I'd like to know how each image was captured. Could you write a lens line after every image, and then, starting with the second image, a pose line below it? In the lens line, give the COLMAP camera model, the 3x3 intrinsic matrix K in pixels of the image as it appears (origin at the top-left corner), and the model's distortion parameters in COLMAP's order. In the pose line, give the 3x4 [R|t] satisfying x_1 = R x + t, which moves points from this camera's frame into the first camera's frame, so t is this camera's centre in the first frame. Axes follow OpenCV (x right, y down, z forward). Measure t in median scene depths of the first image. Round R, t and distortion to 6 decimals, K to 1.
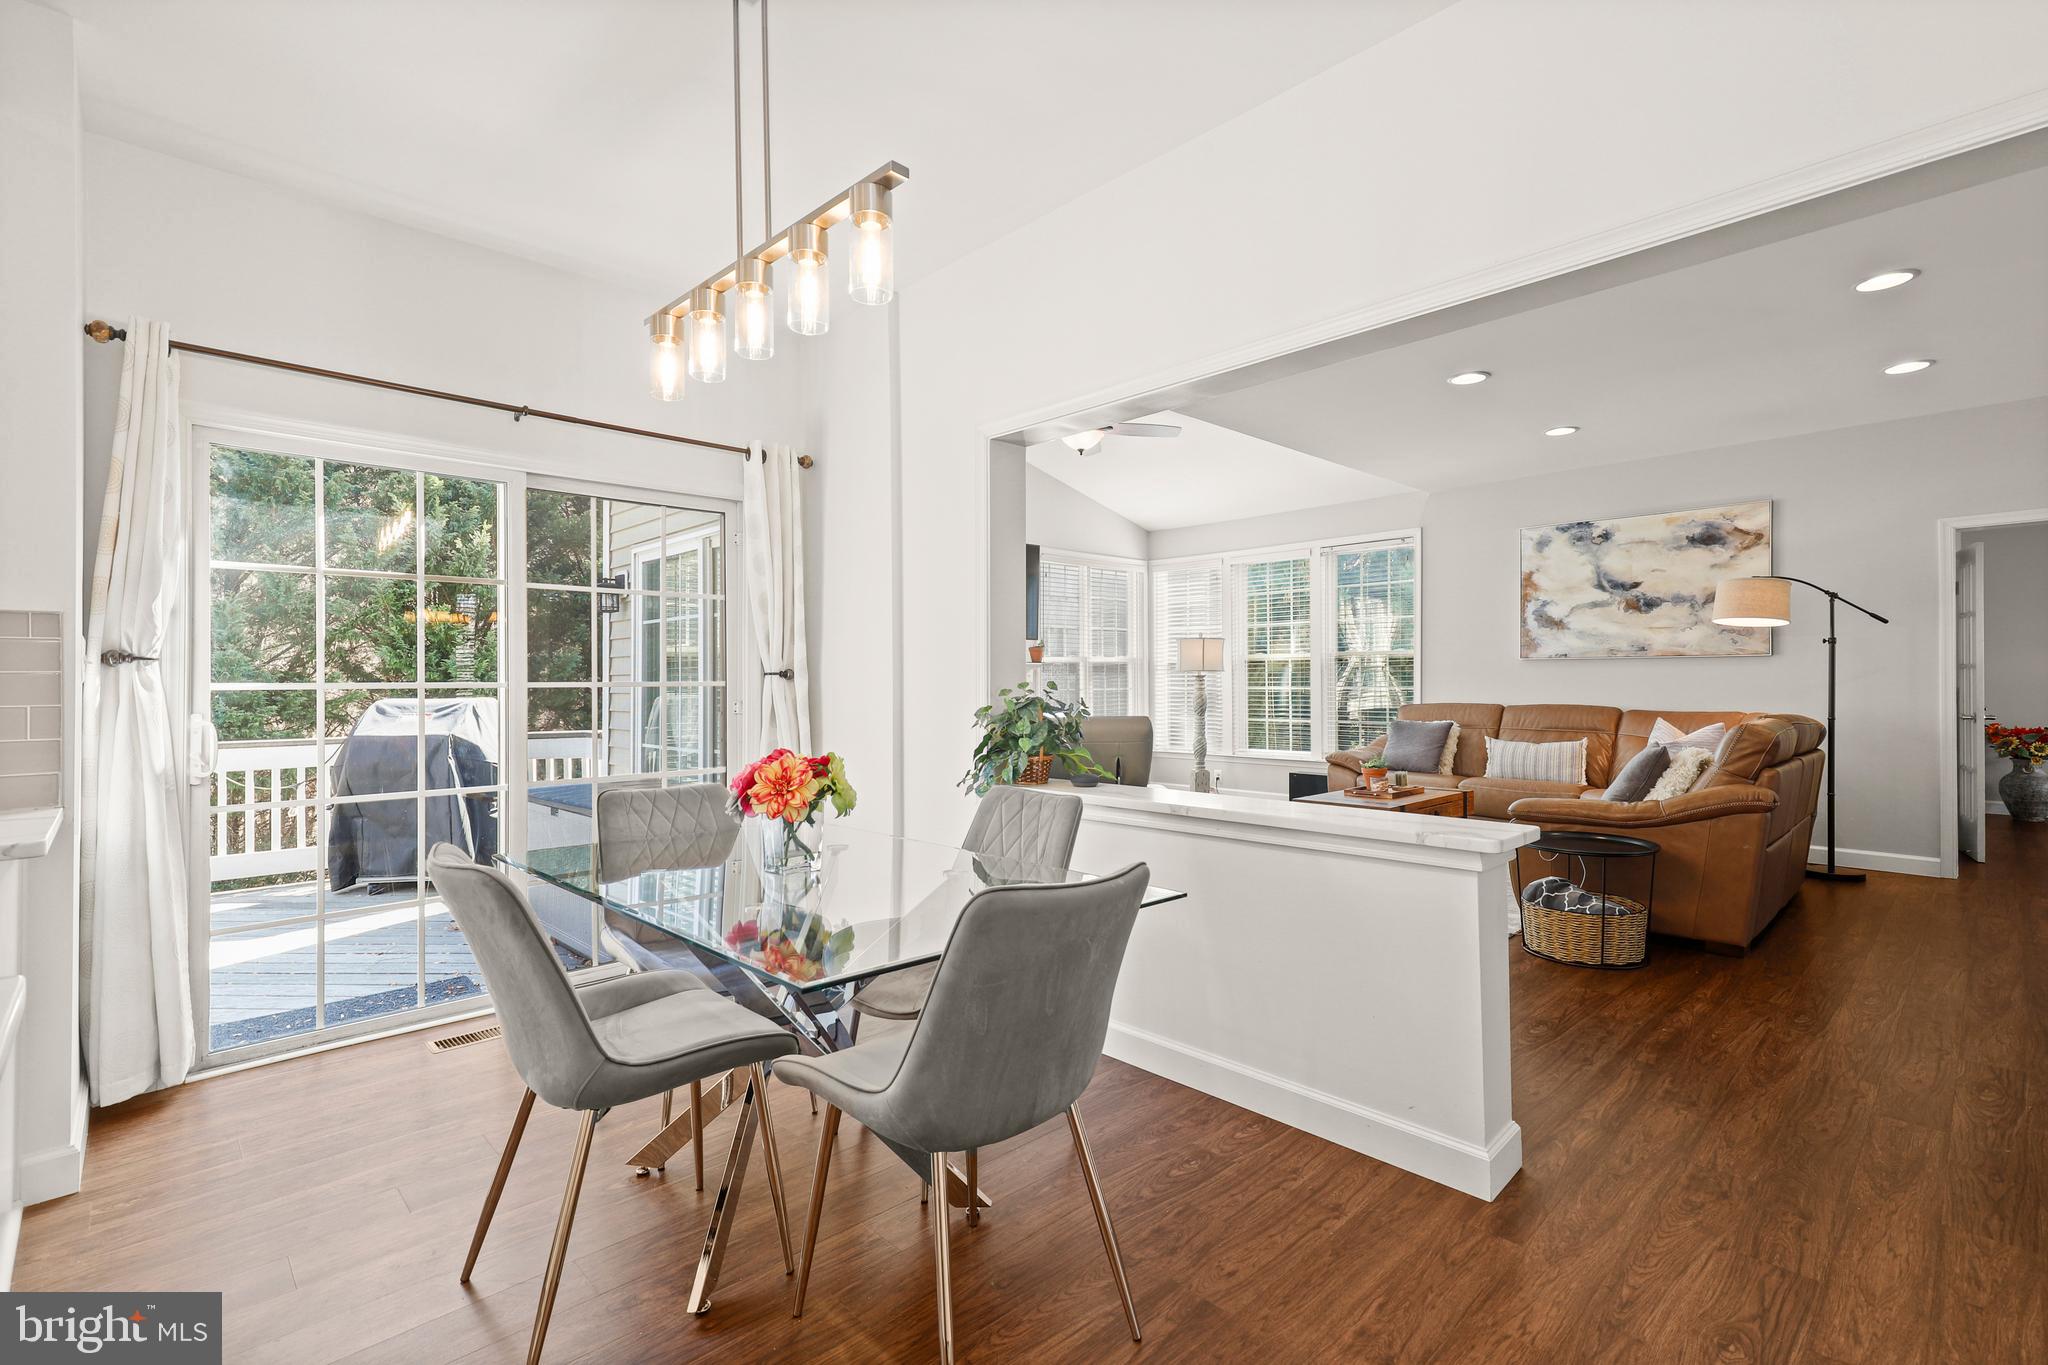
lens RADIAL K [[928.7, 0, 1013.5], [0, 928.7, 691.5], [0, 0, 1]] dist [-0.000068, -0.000413]
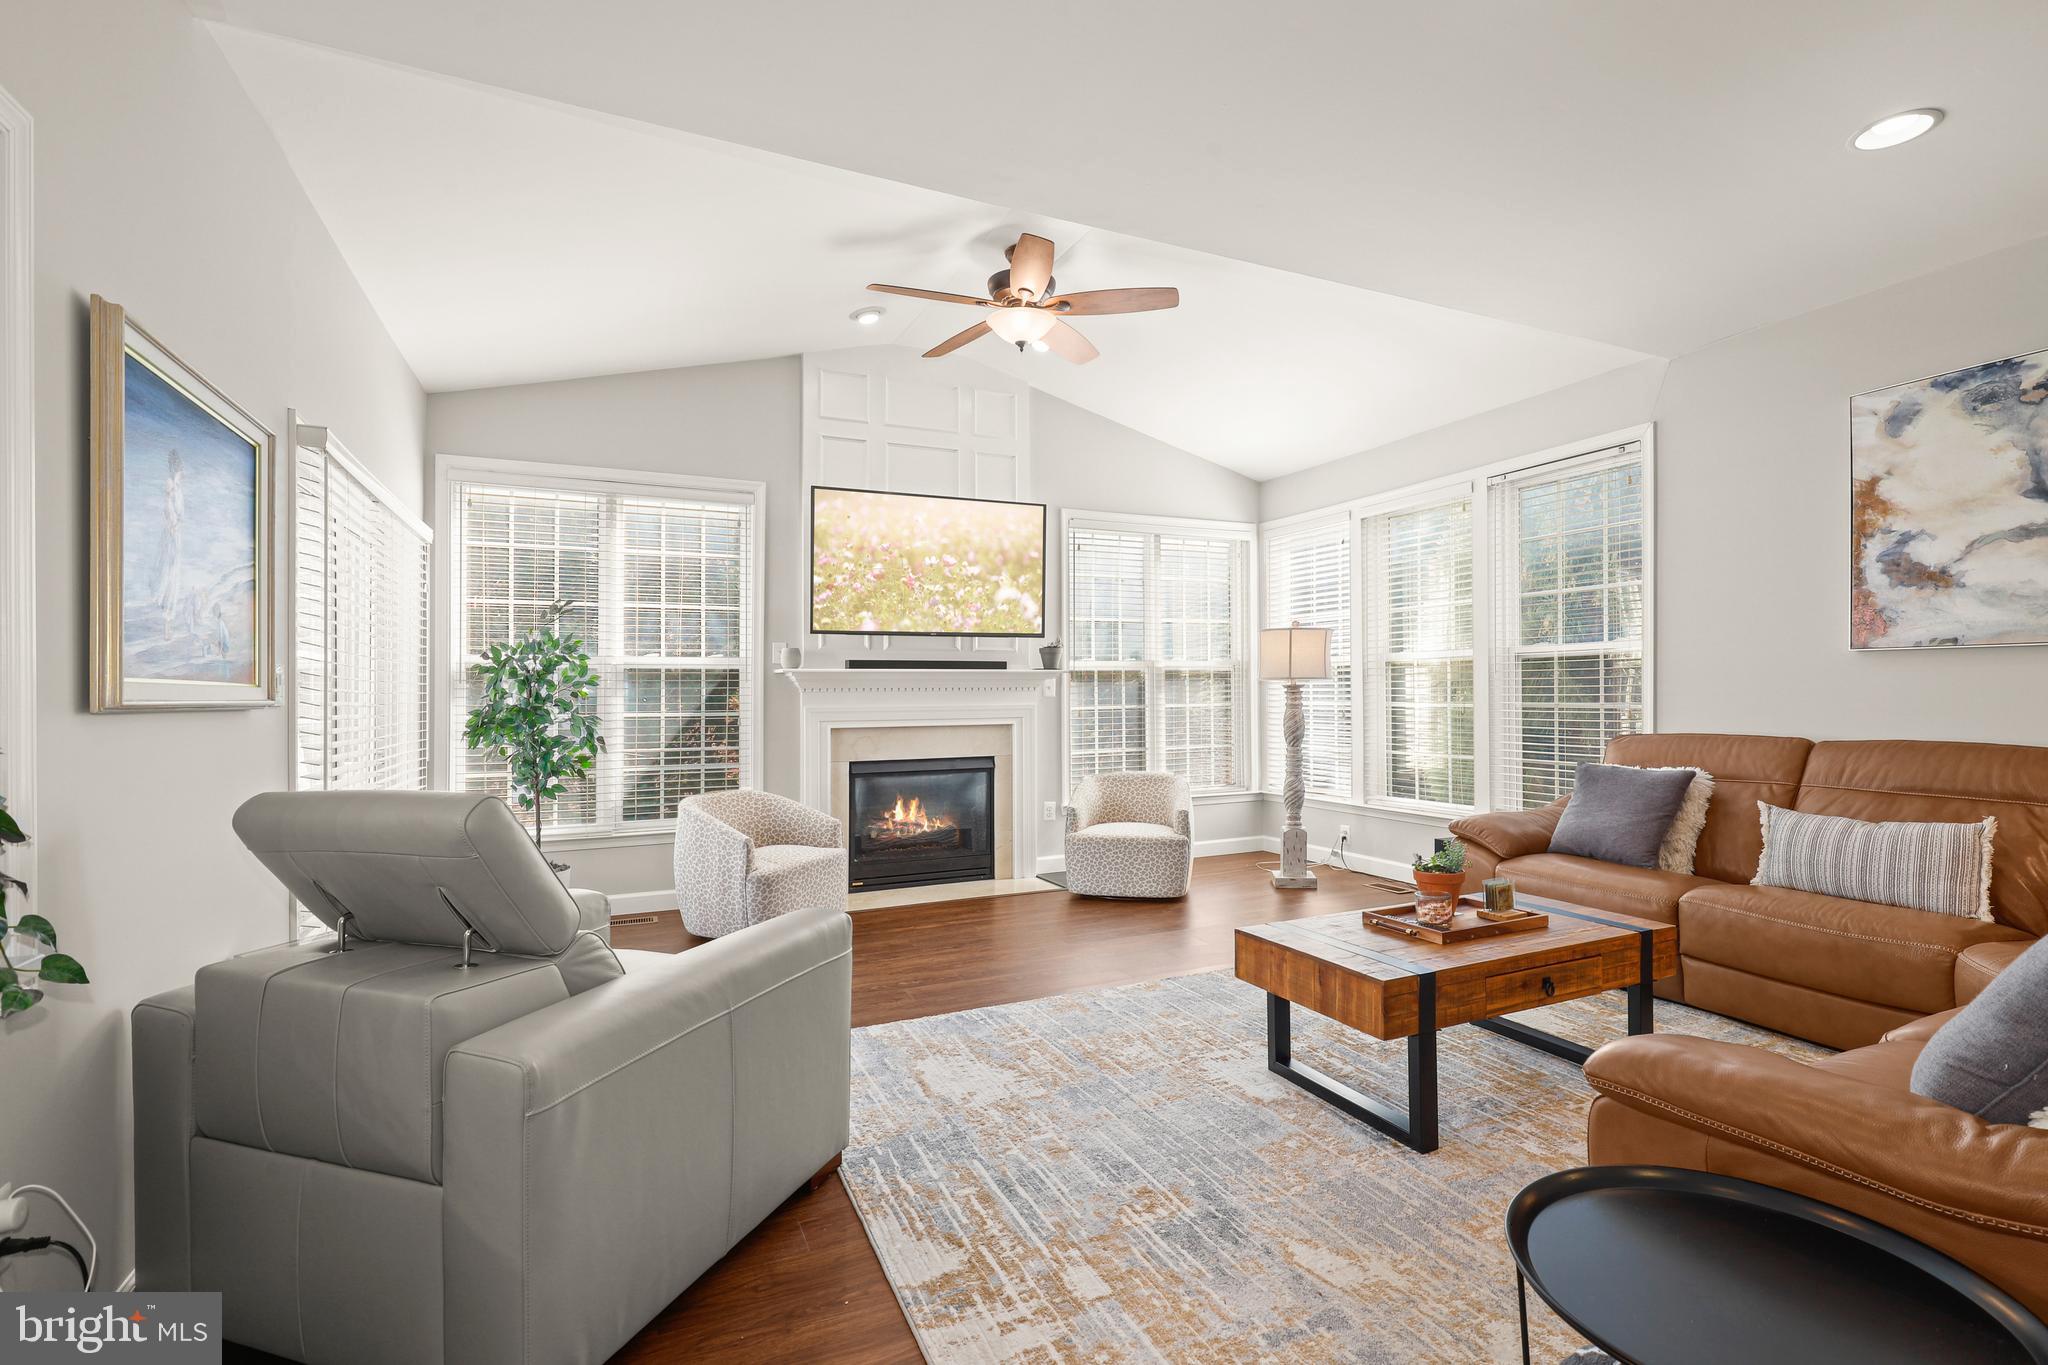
lens RADIAL K [[928.7, 0, 1037.0], [0, 928.7, 706.0], [0, 0, 1]] dist [-0.000068, -0.000413]
pose [[0.951550, -0.001449, -0.307491, 0.301341], [0.003387, 0.999978, 0.005770, -0.009537], [0.307476, -0.006532, 0.951533, 0.407526]]
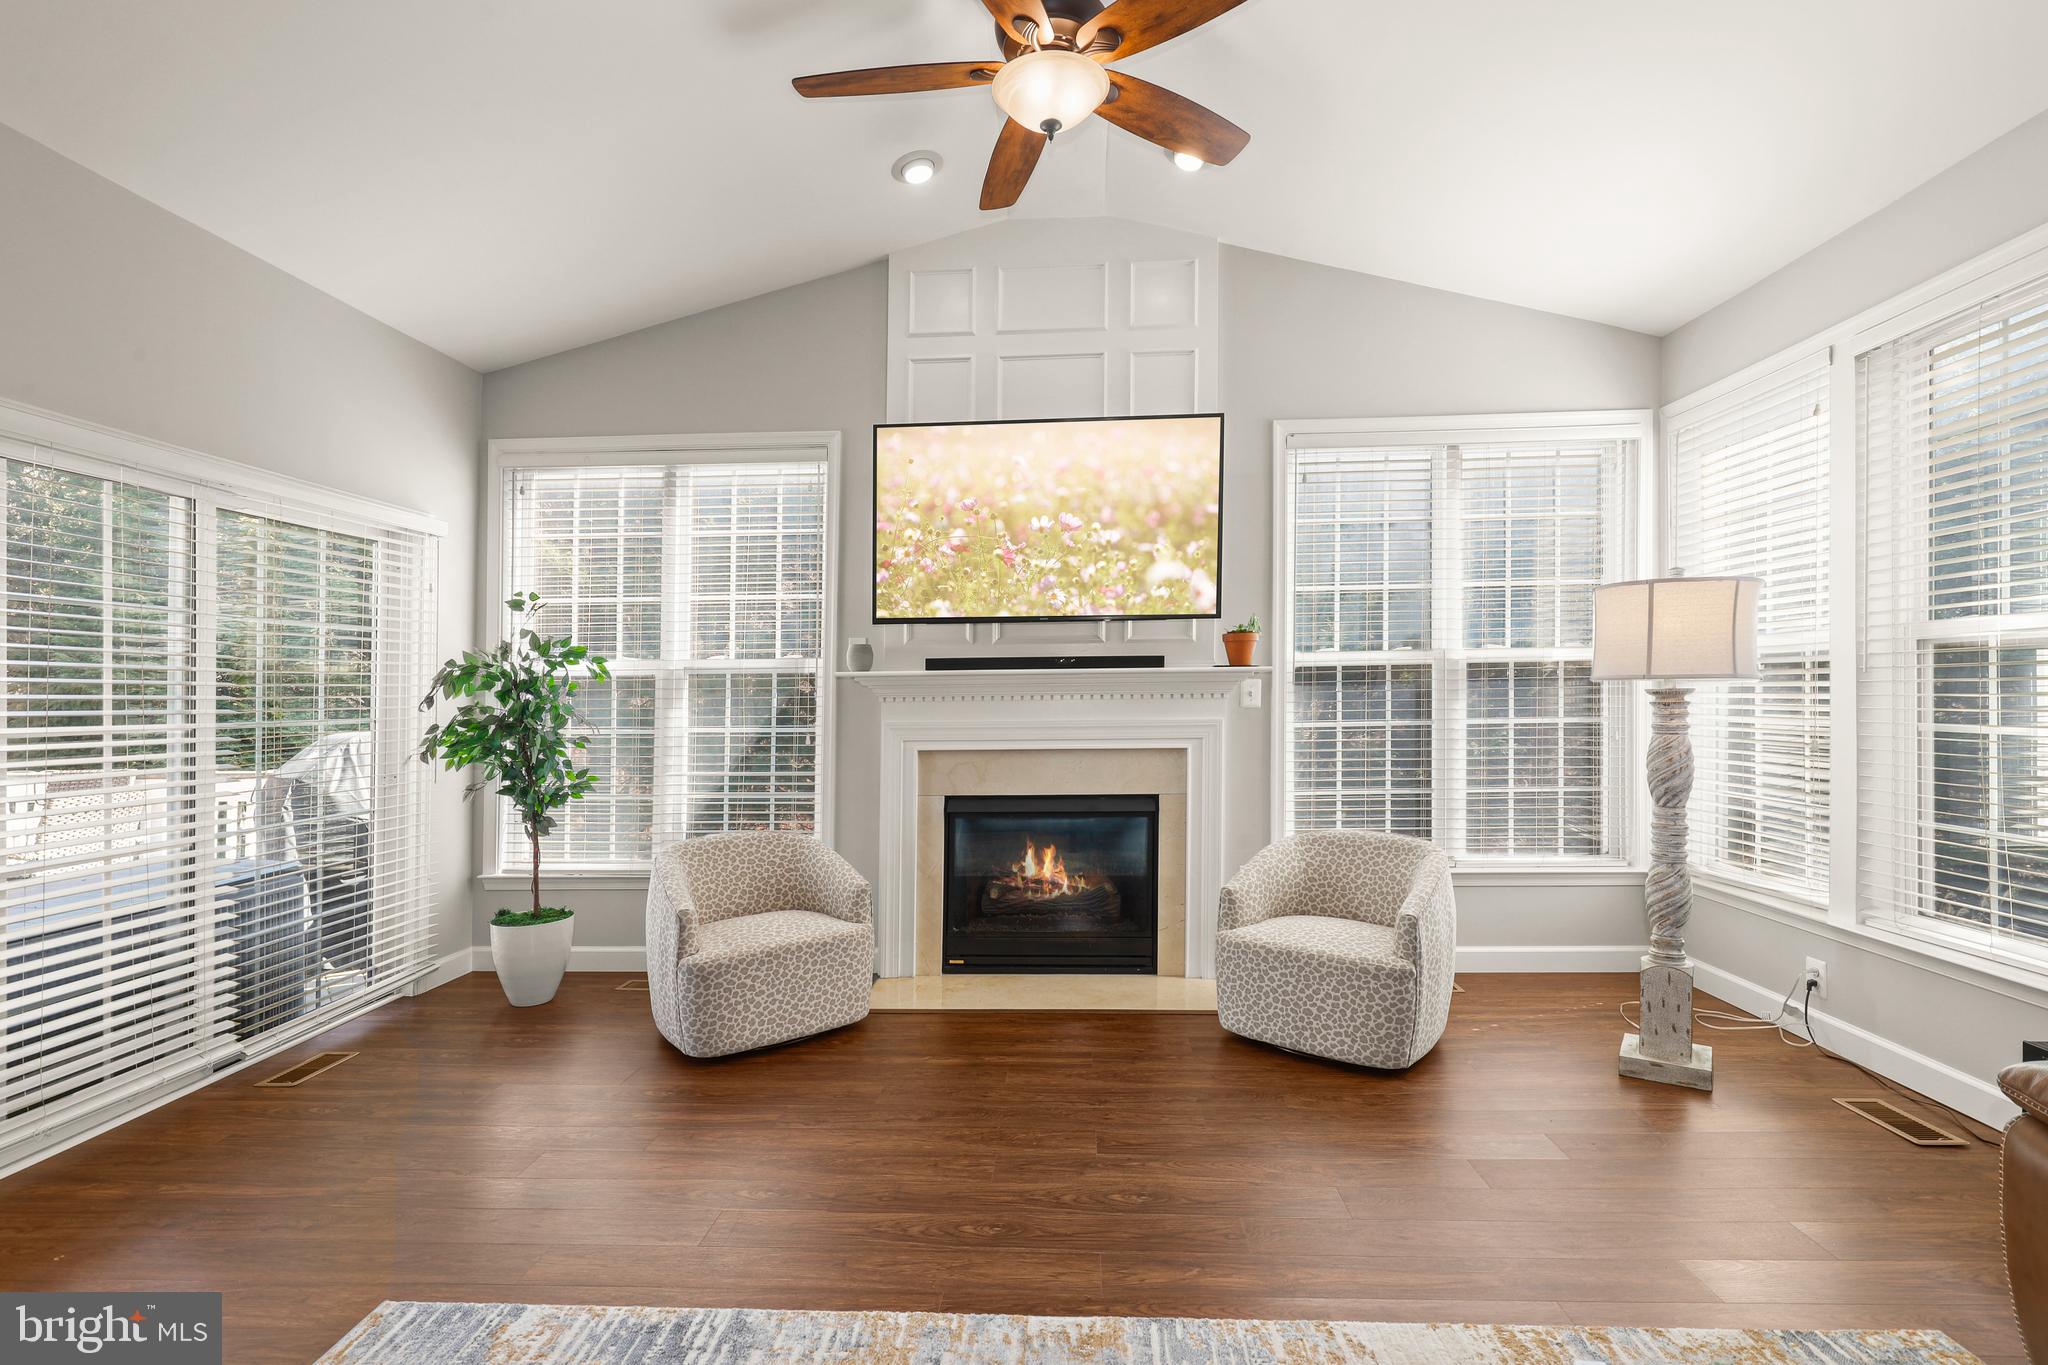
lens RADIAL K [[928.7, 0, 1038.5], [0, 928.7, 691.3], [0, 0, 1]] dist [-0.000068, -0.000413]
pose [[0.695329, -0.007229, -0.718656, 0.376286], [0.004451, 0.999974, -0.005752, -0.021504], [0.718678, 0.000801, 0.695342, 0.769066]]
